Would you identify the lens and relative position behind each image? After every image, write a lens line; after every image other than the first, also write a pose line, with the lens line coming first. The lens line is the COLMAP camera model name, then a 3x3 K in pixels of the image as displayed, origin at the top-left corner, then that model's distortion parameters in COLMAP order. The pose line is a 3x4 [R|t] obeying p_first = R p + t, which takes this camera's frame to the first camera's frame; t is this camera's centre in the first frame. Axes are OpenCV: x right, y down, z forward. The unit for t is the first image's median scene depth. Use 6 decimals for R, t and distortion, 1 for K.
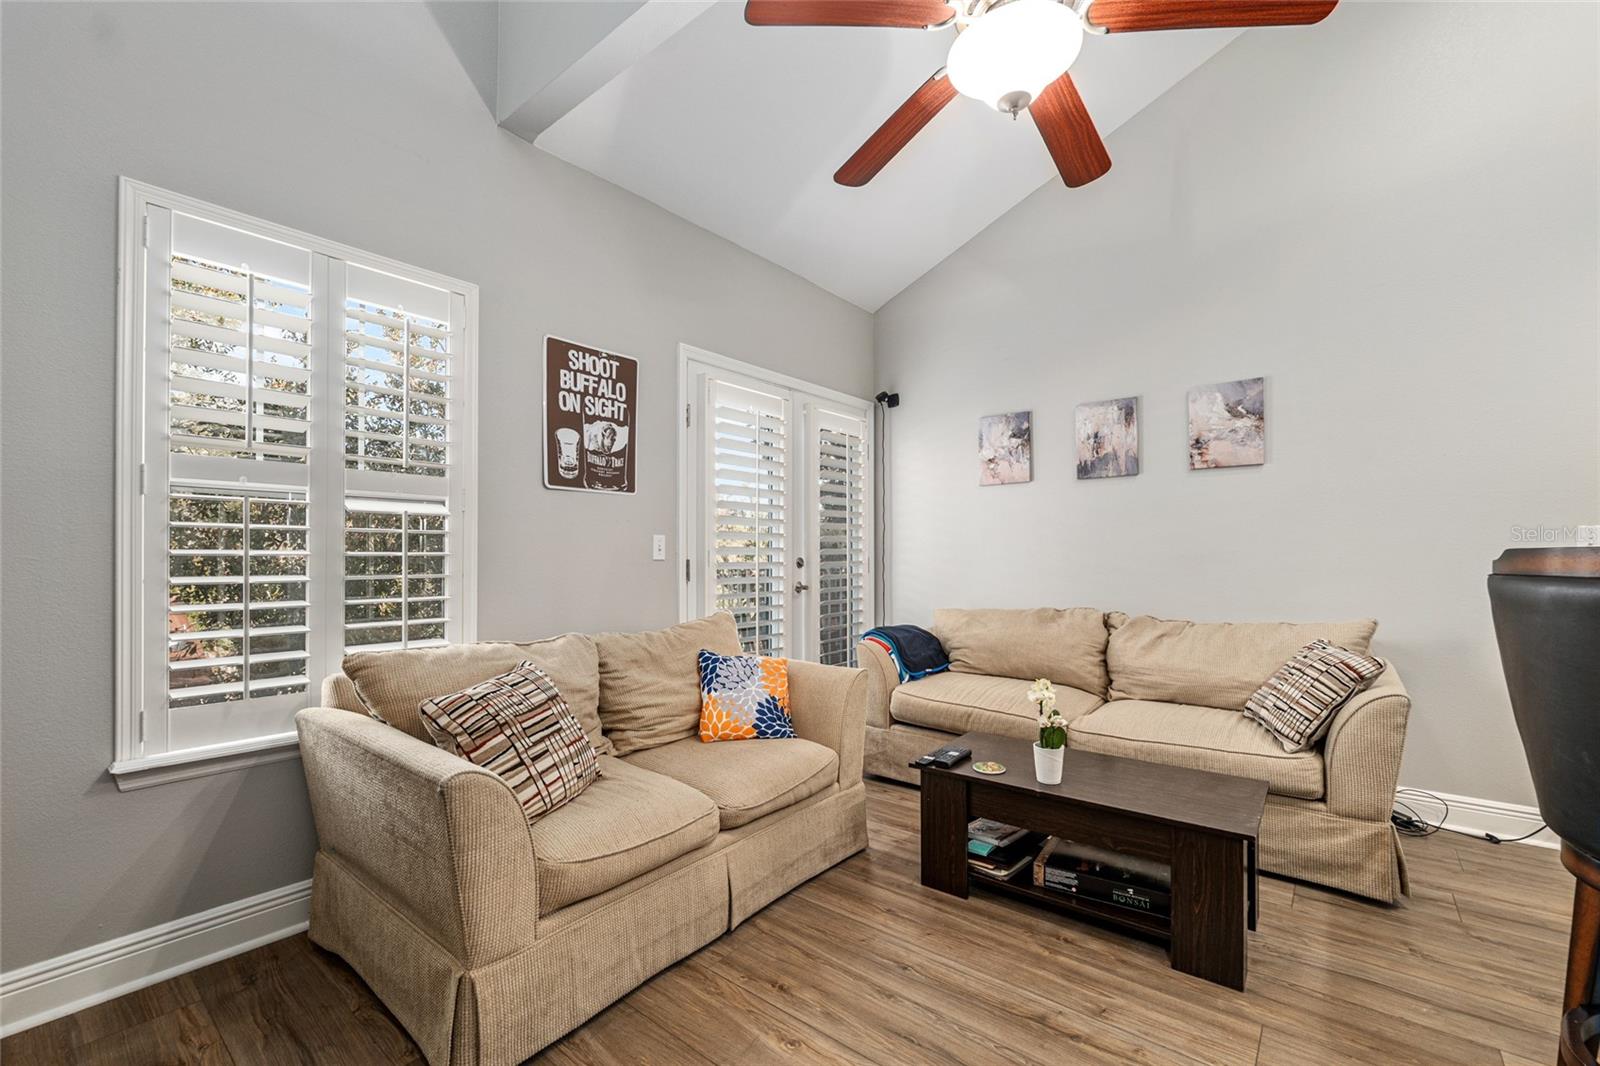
lens RADIAL K [[656.5, 0, 792.4], [0, 656.5, 561.4], [0, 0, 1]] dist [-0.017498, 0.002028]
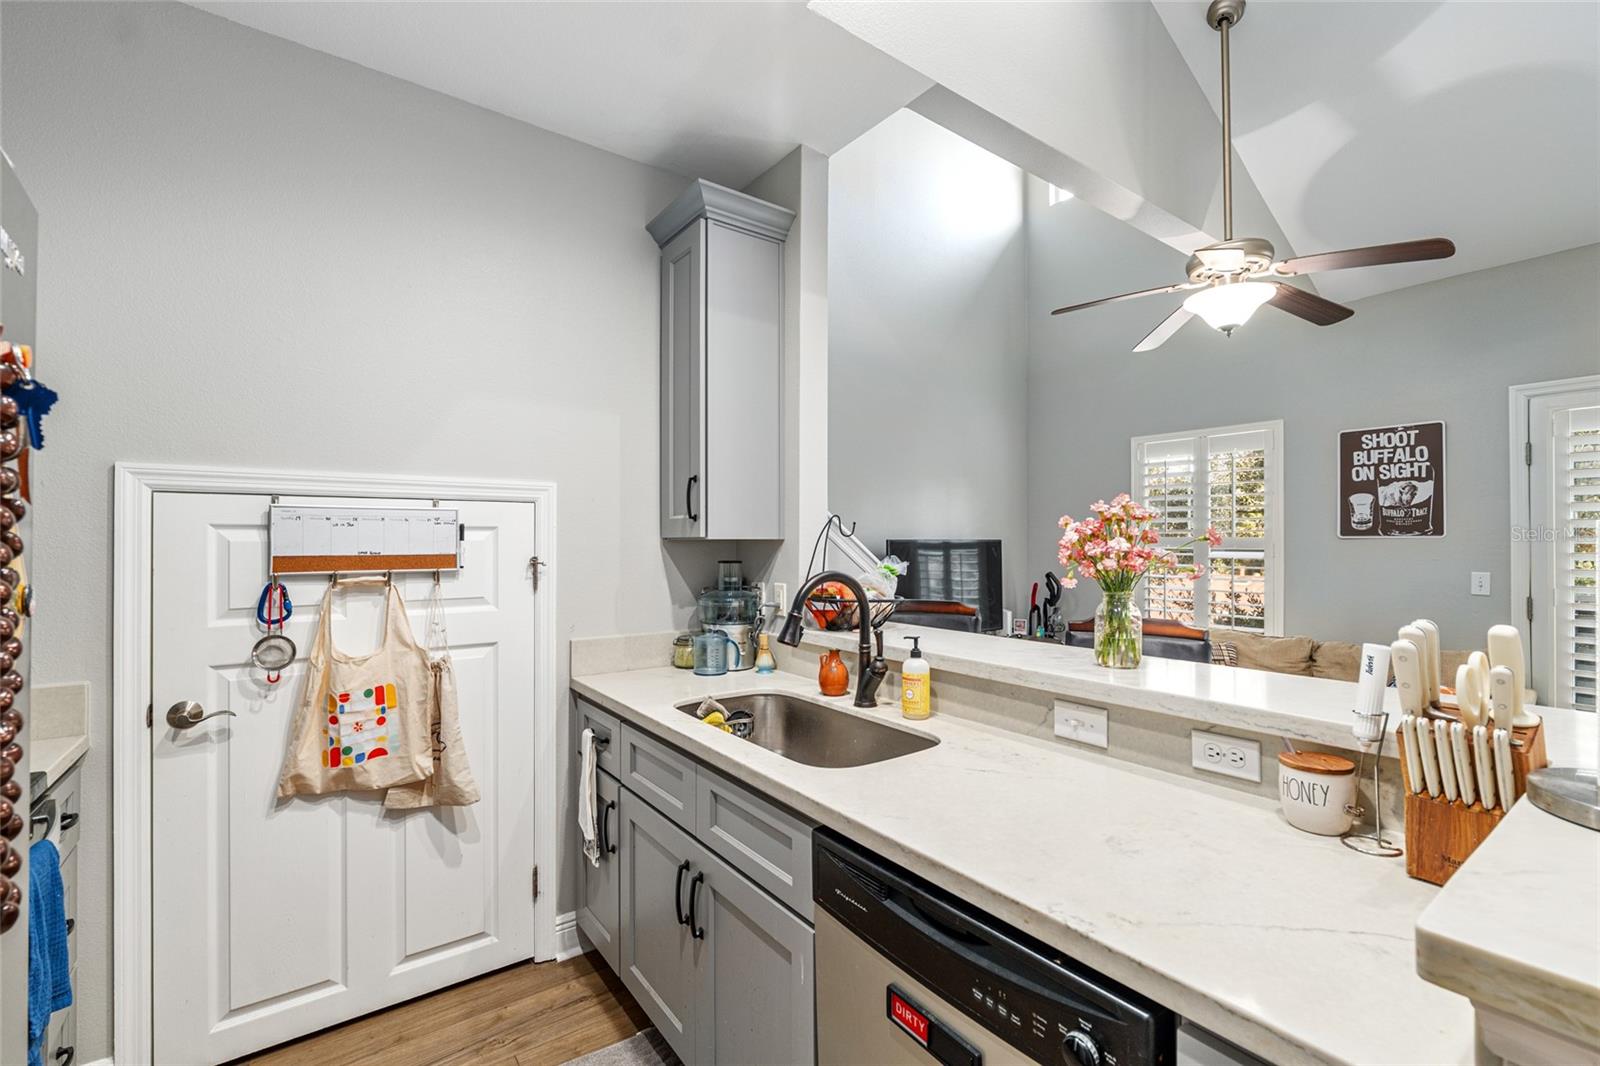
lens RADIAL K [[690.5, 0, 797.5], [0, 690.5, 535.3], [0, 0, 1]] dist [-0.007633, -0.000300]
pose [[-0.241182, -0.007430, -0.970452, 1.281353], [-0.011570, 0.999922, -0.004780, -0.091047], [0.970411, 0.010076, -0.241249, 0.194767]]
